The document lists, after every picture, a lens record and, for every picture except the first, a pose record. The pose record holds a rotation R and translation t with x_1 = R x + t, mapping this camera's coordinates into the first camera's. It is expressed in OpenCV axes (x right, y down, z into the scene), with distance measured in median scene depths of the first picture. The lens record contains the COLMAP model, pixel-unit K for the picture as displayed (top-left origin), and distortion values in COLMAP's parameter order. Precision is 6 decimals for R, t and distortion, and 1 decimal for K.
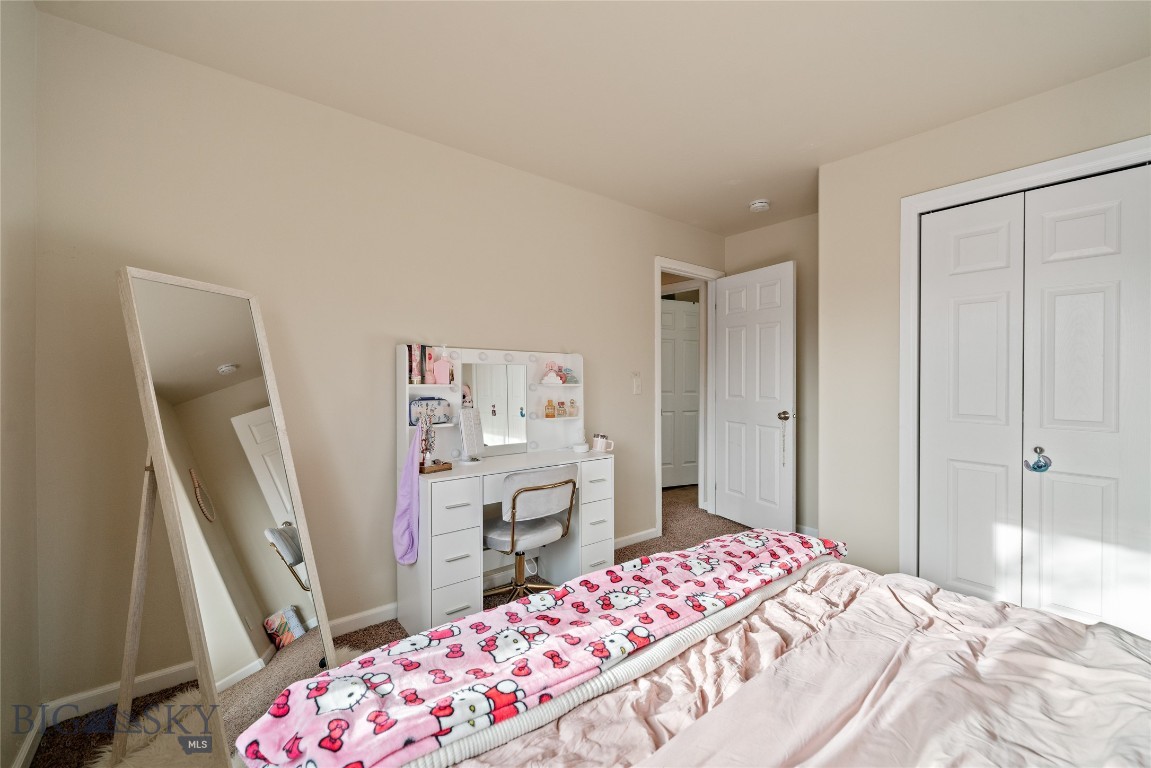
lens RADIAL K [[481.0, 0, 569.1], [0, 481.0, 381.3], [0, 0, 1]] dist [-0.001261, 0.001036]
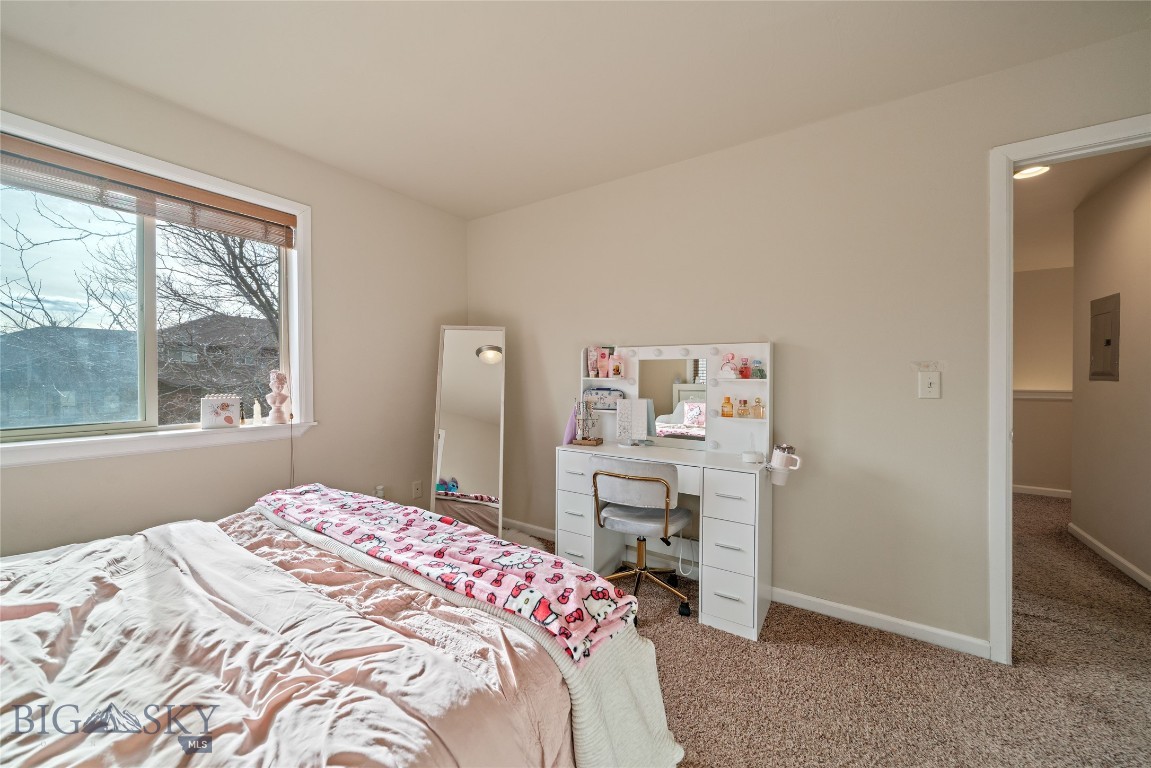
lens RADIAL K [[417.5, 0, 555.2], [0, 417.5, 380.7], [0, 0, 1]] dist [-0.004642, -0.000437]
pose [[0.288263, 0.007608, -0.957521, 0.736375], [-0.009431, 0.999942, 0.005106, 0.009826], [0.957505, 0.007558, 0.288318, 0.573379]]
